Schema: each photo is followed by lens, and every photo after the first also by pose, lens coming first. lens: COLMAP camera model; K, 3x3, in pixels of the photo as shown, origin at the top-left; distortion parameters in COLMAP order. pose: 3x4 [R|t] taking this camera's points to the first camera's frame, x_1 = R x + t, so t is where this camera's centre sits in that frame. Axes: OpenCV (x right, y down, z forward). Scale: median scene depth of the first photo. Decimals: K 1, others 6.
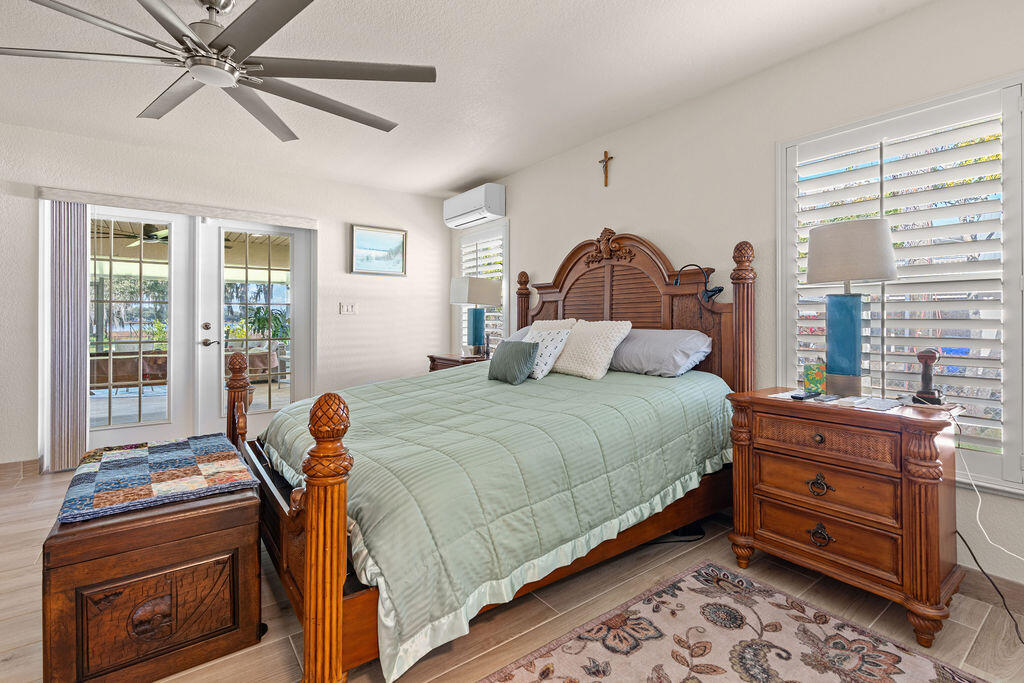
lens RADIAL K [[464.6, 0, 521.6], [0, 464.6, 323.8], [0, 0, 1]] dist [-0.005669, 0.001833]
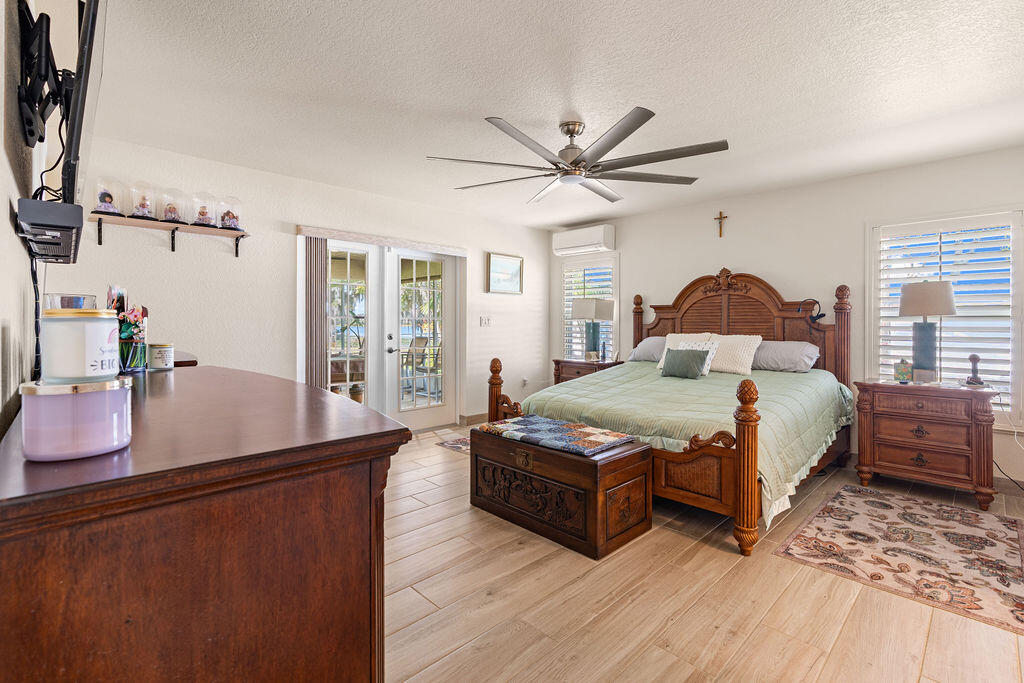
lens RADIAL K [[464.6, 0, 514.0], [0, 464.6, 328.9], [0, 0, 1]] dist [-0.005669, 0.001833]
pose [[0.991186, 0.002132, 0.132460, -1.014606], [-0.002771, 0.999985, 0.004639, -0.042434], [-0.132448, -0.004965, 0.991177, -0.489348]]
